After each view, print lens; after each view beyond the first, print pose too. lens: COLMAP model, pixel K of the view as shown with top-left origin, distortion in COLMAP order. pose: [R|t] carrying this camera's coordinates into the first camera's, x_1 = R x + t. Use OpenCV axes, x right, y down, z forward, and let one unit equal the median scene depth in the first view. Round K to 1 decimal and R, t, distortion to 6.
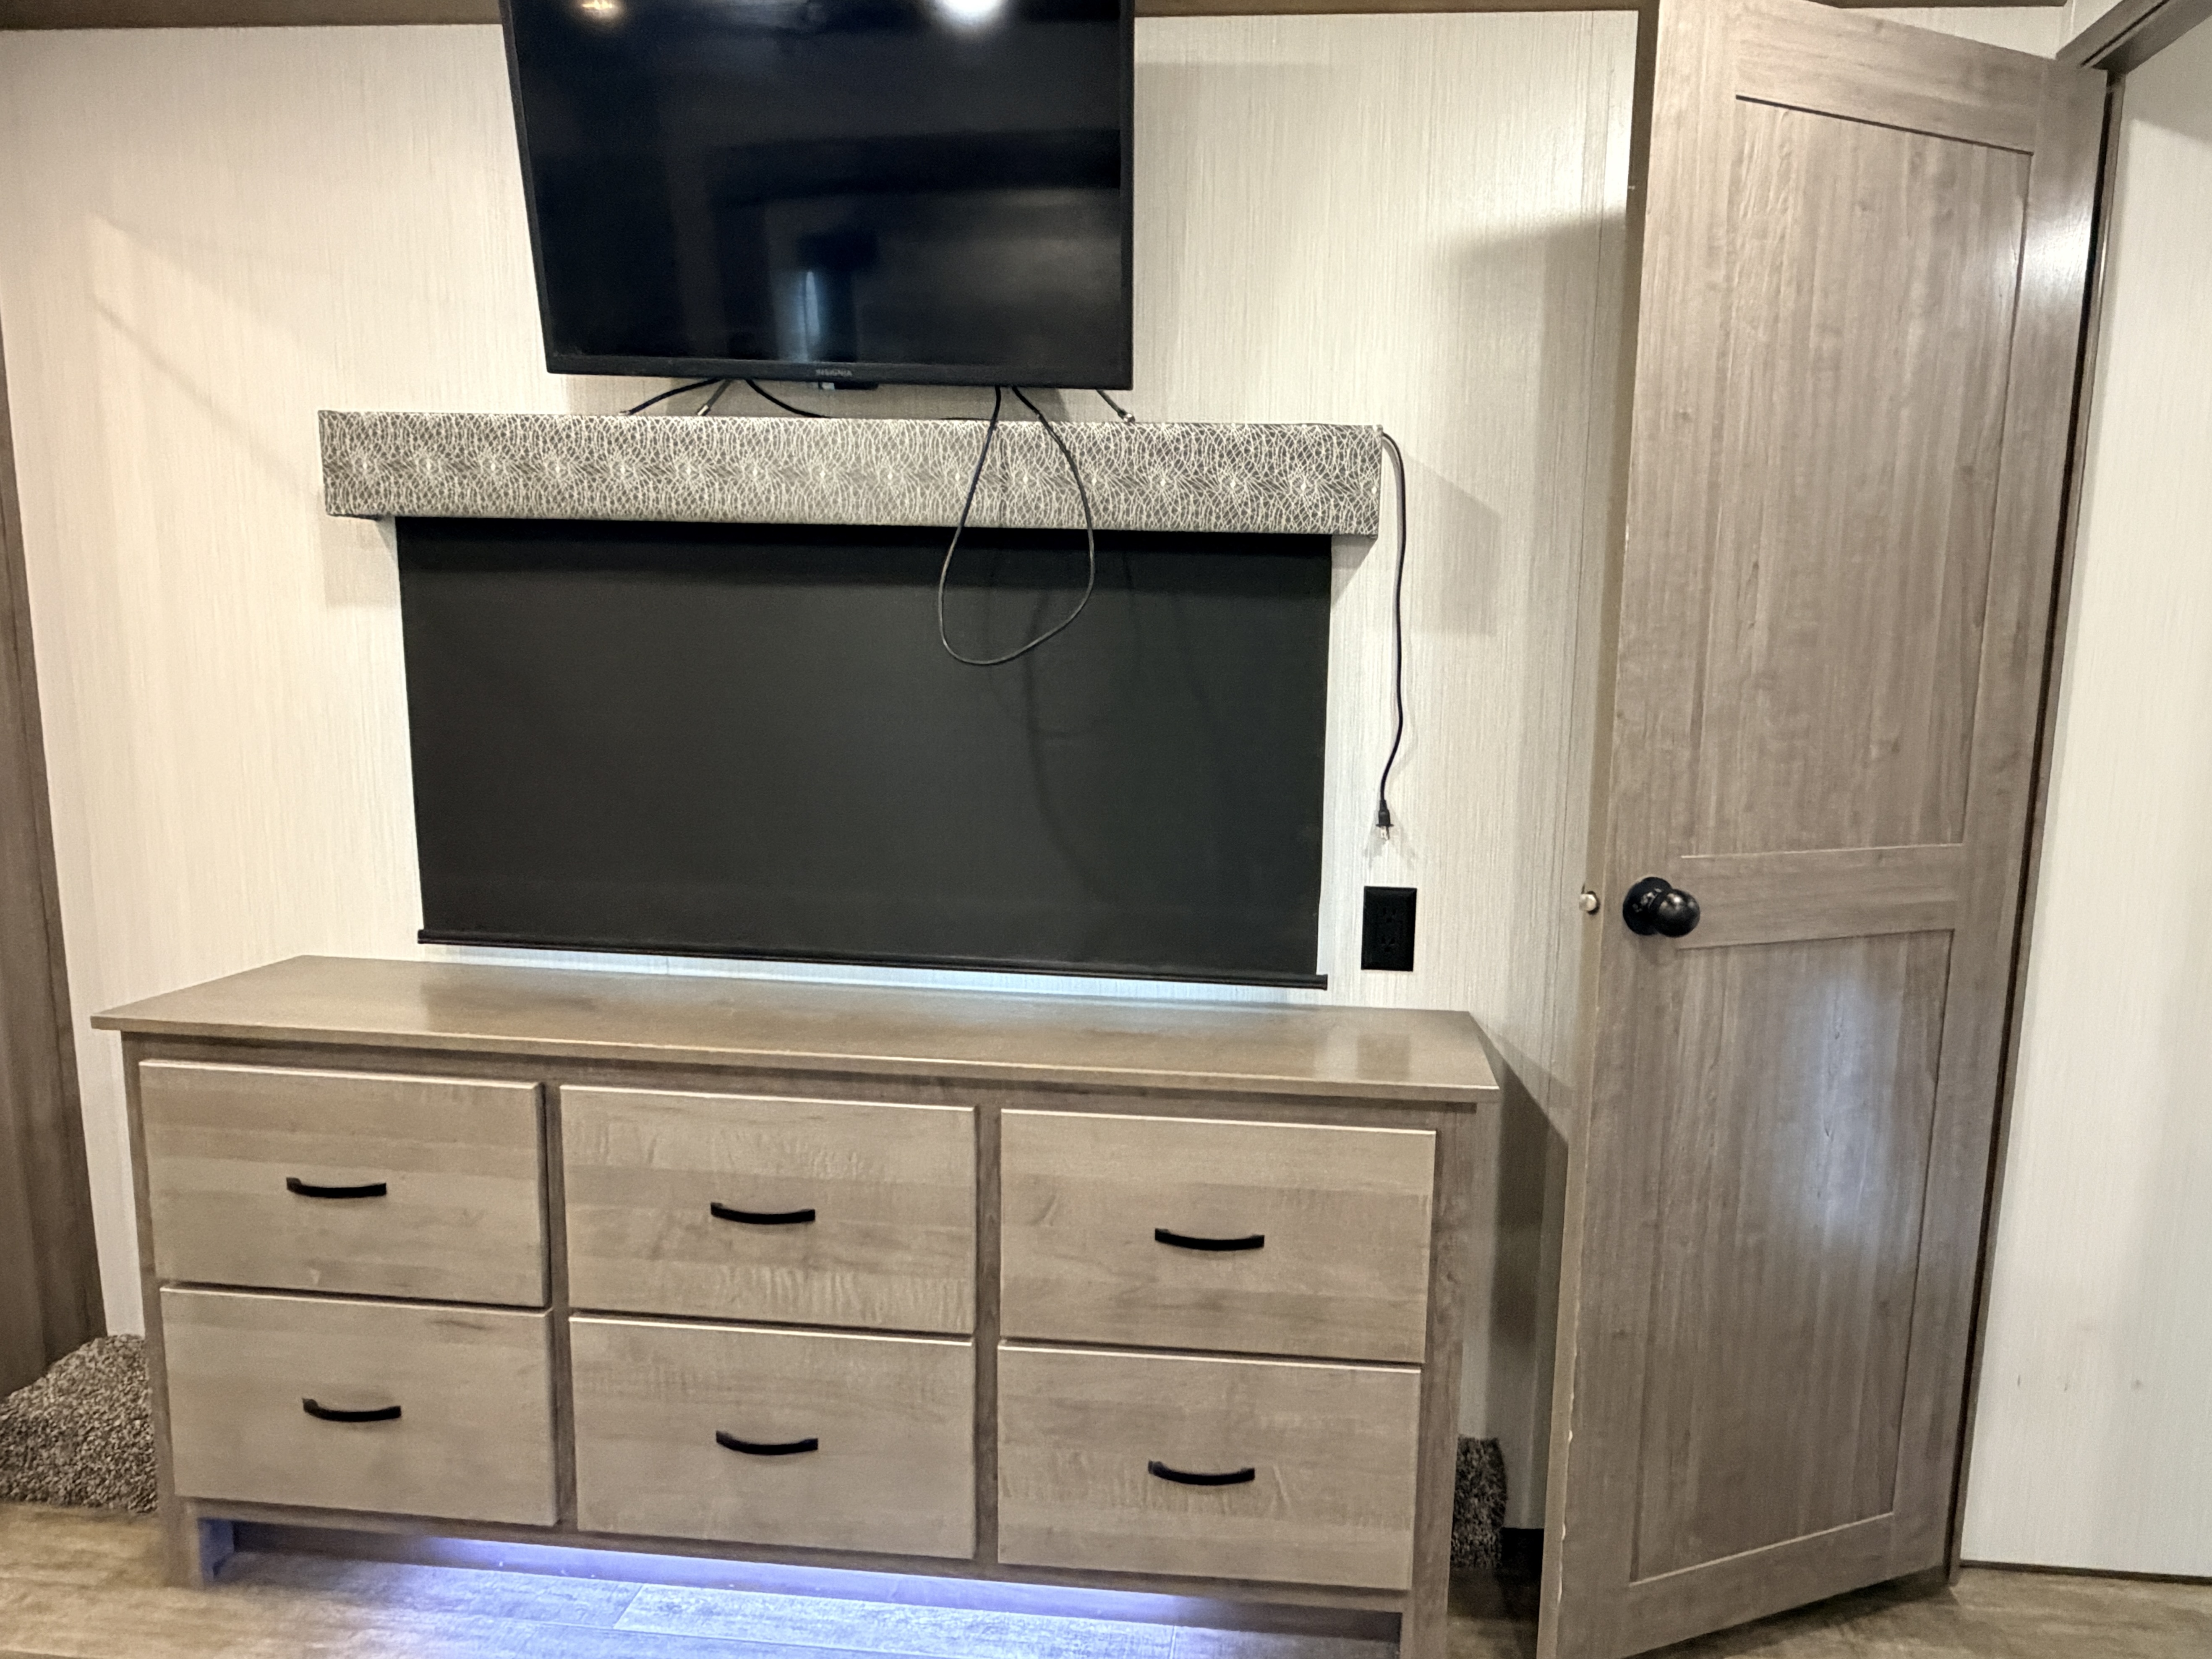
lens RADIAL K [[1397.2, 0, 1110.3], [0, 1397.2, 850.5], [0, 0, 1]] dist [-0.003357, 0.002889]
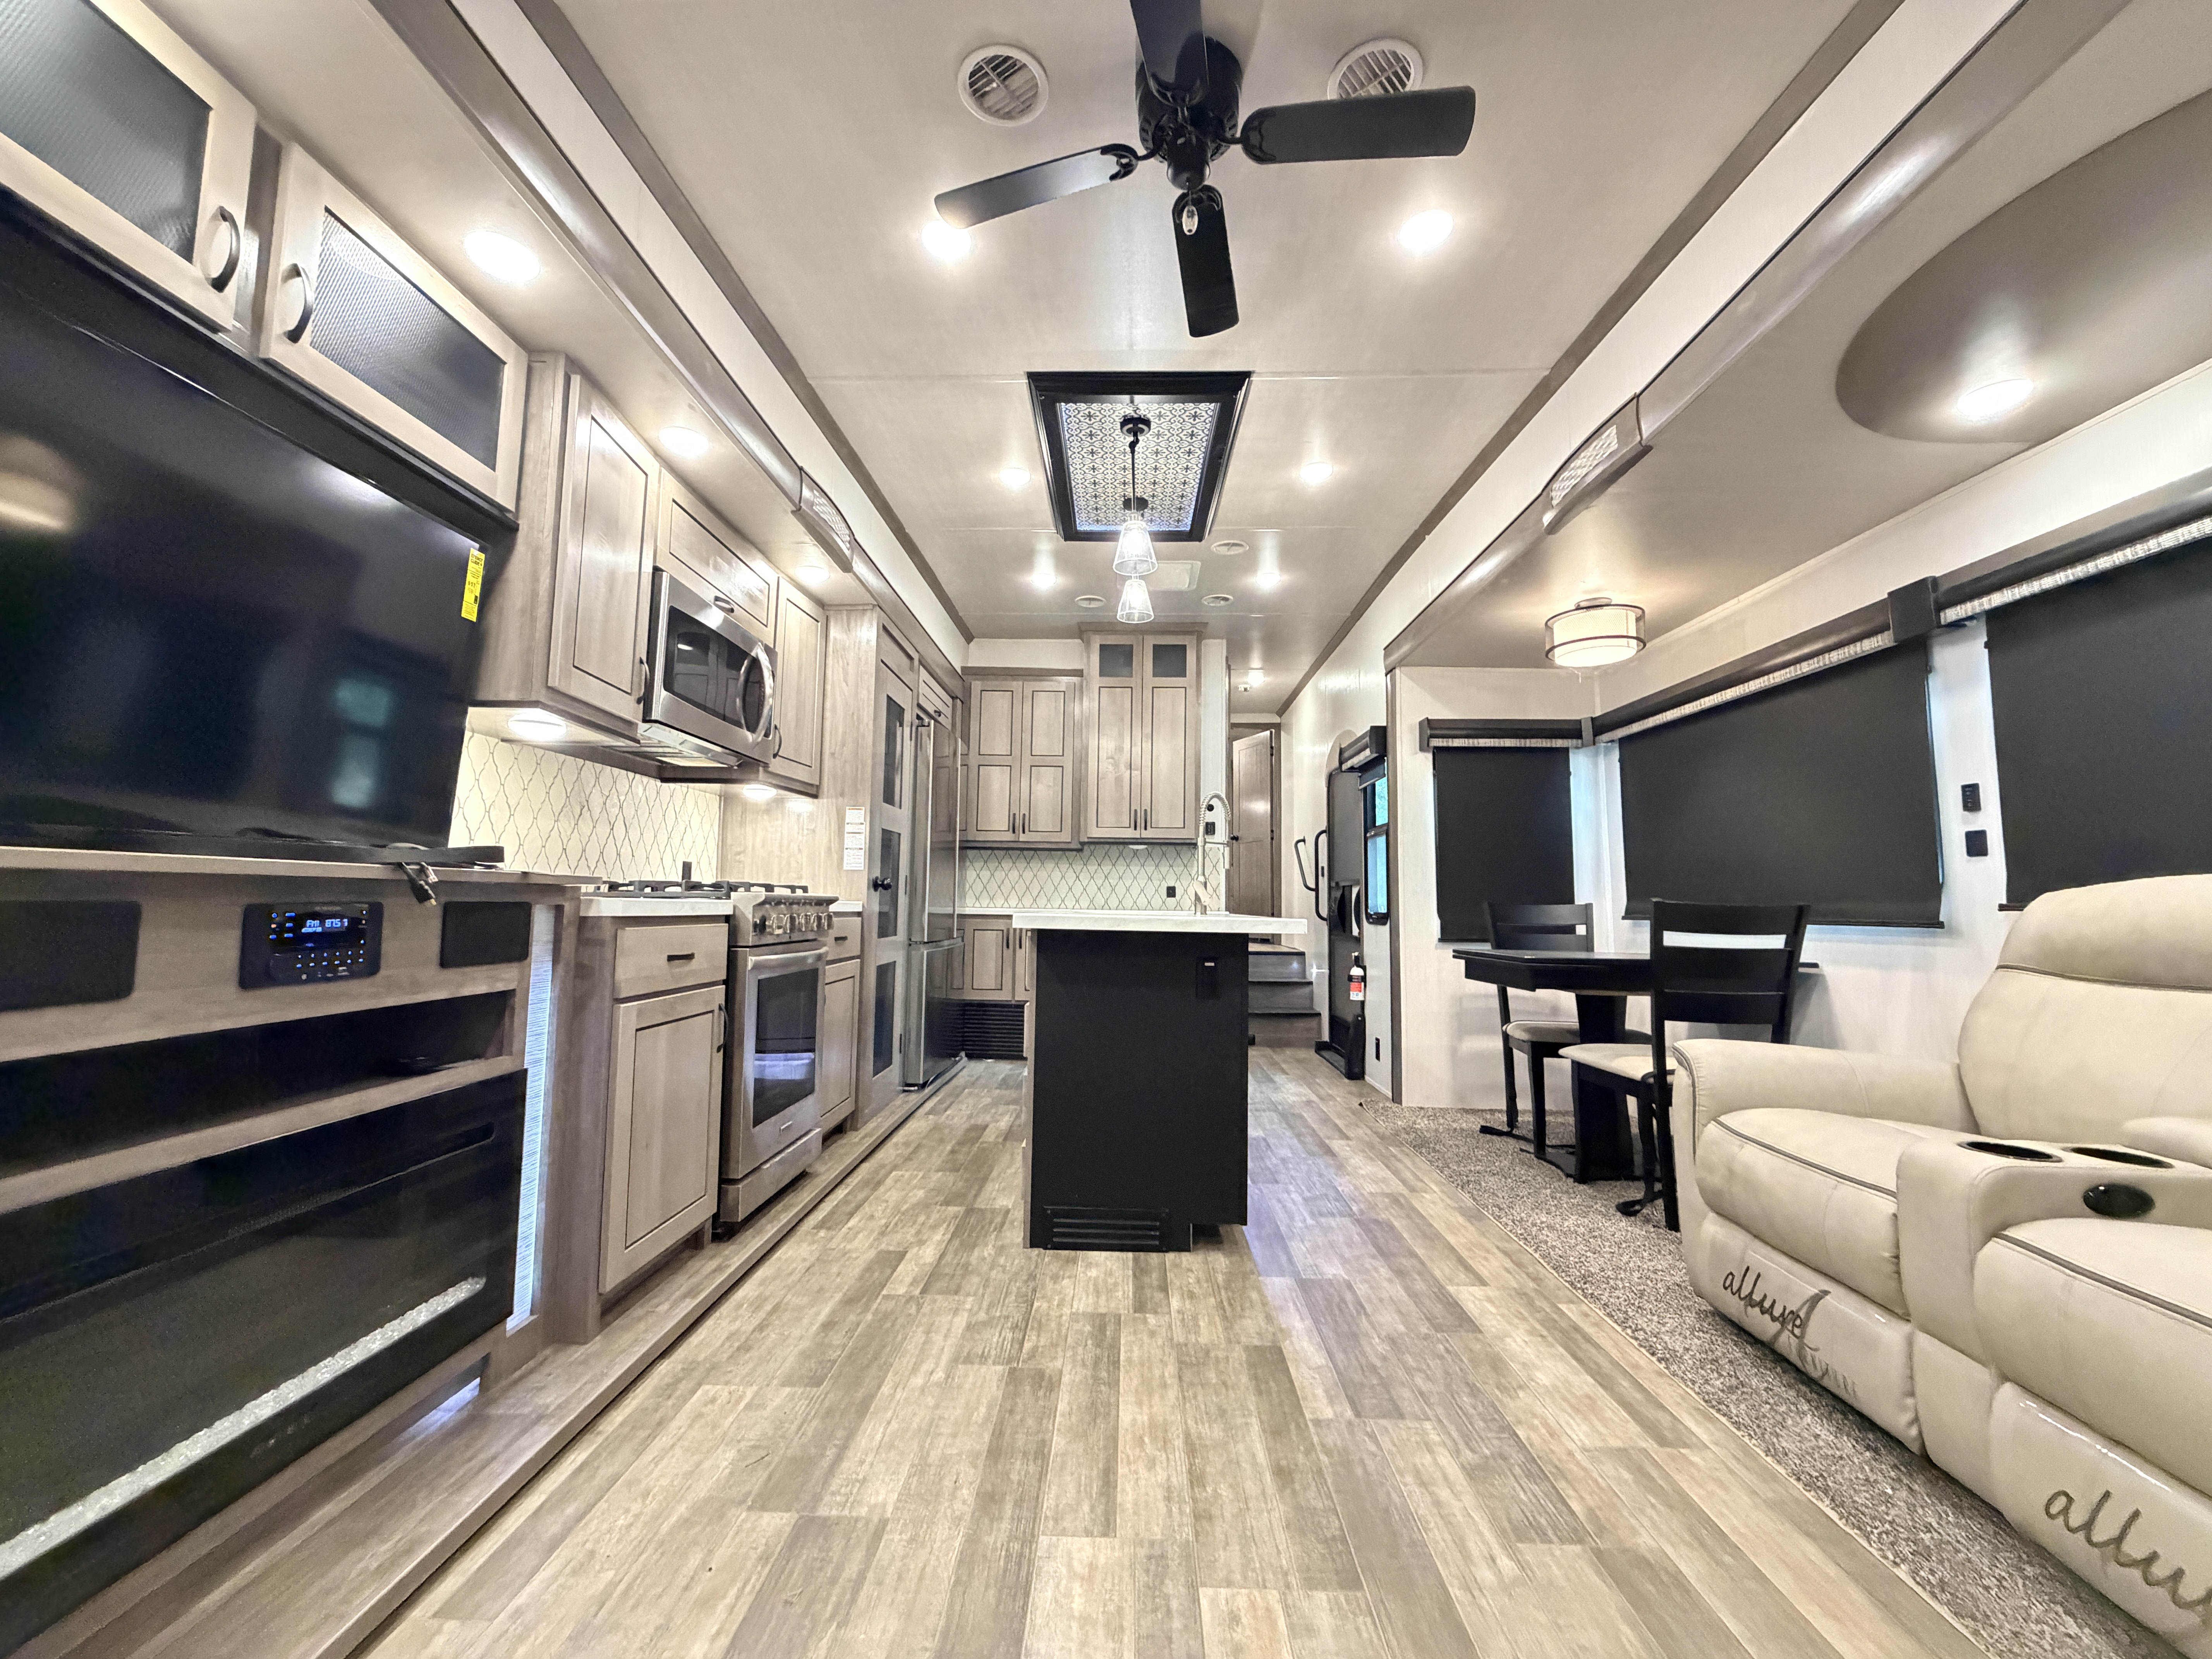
lens RADIAL K [[882.2, 0, 1103.2], [0, 882.2, 831.5], [0, 0, 1]] dist [0.001697, -0.000518]
pose [[0.054034, -0.106276, -0.992867, 0.403441], [-0.158335, 0.980828, -0.113604, 0.056842], [0.985906, 0.163344, 0.036171, 0.799959]]
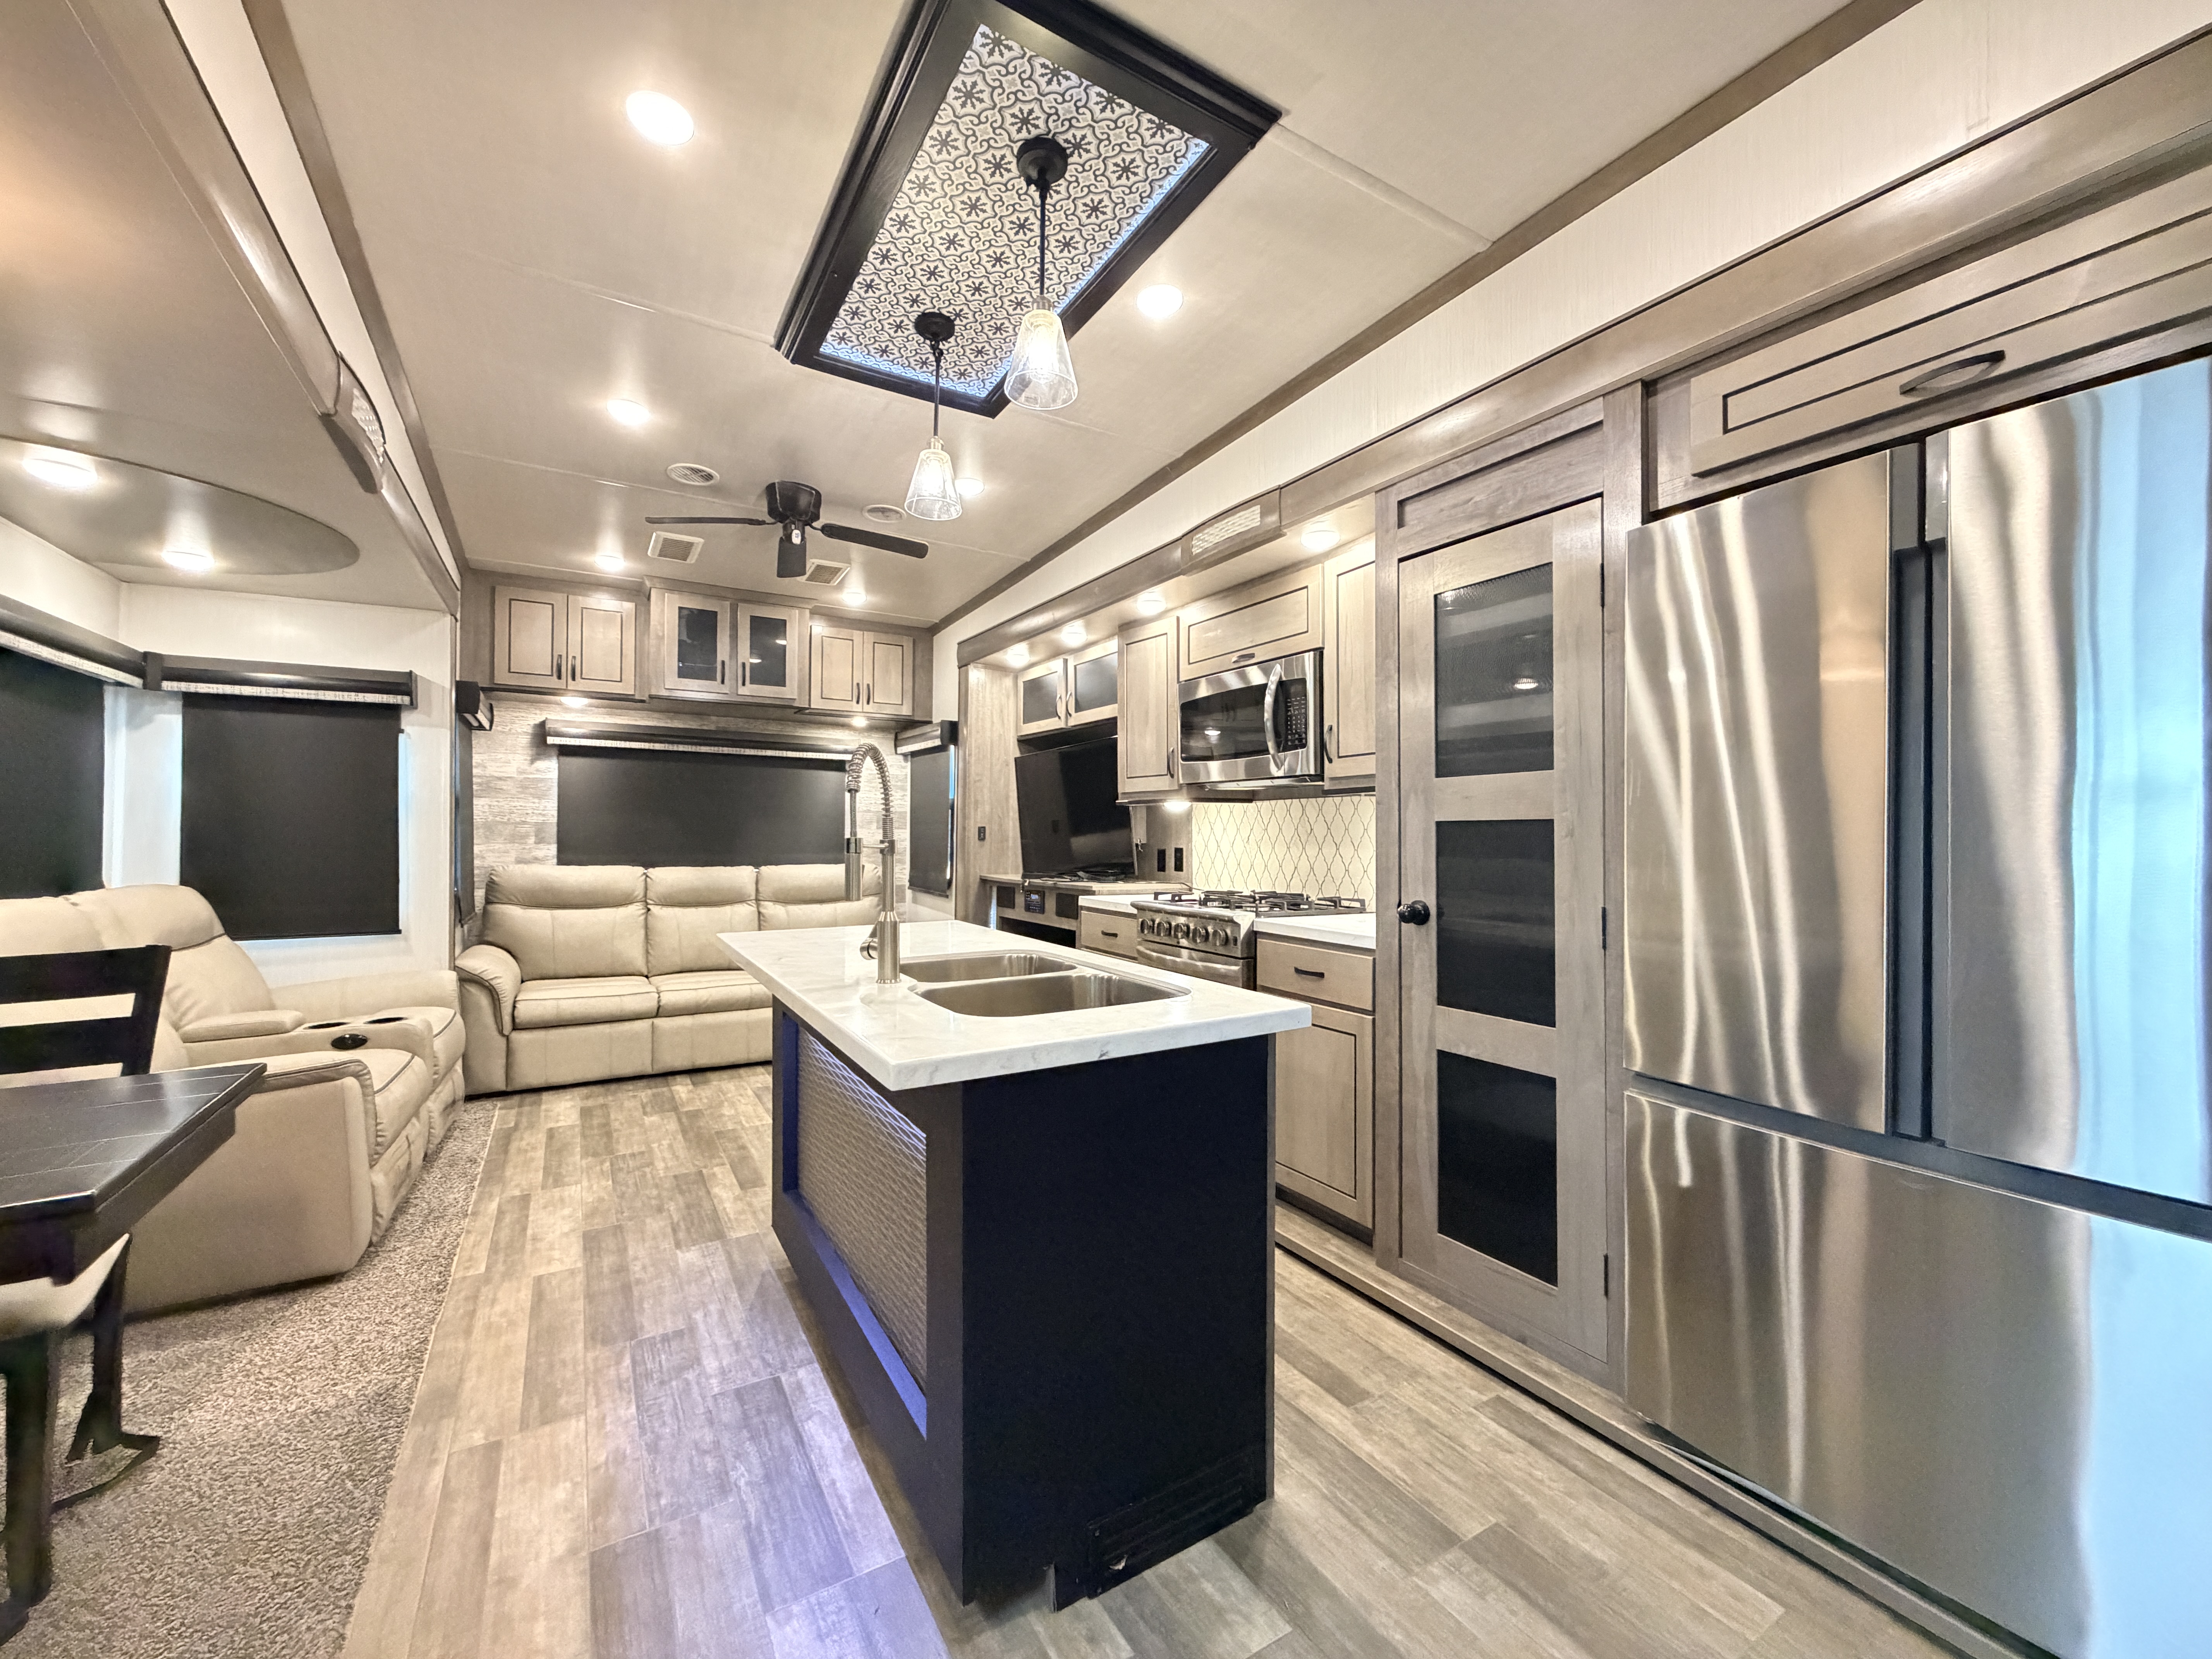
lens RADIAL K [[882.2, 0, 1102.7], [0, 882.2, 834.6], [0, 0, 1]] dist [0.001697, -0.000518]
pose [[-0.583545, -0.028203, 0.811591, -2.528582], [0.100137, 0.989271, 0.106377, -0.276247], [-0.805884, 0.143346, -0.574459, 1.482772]]
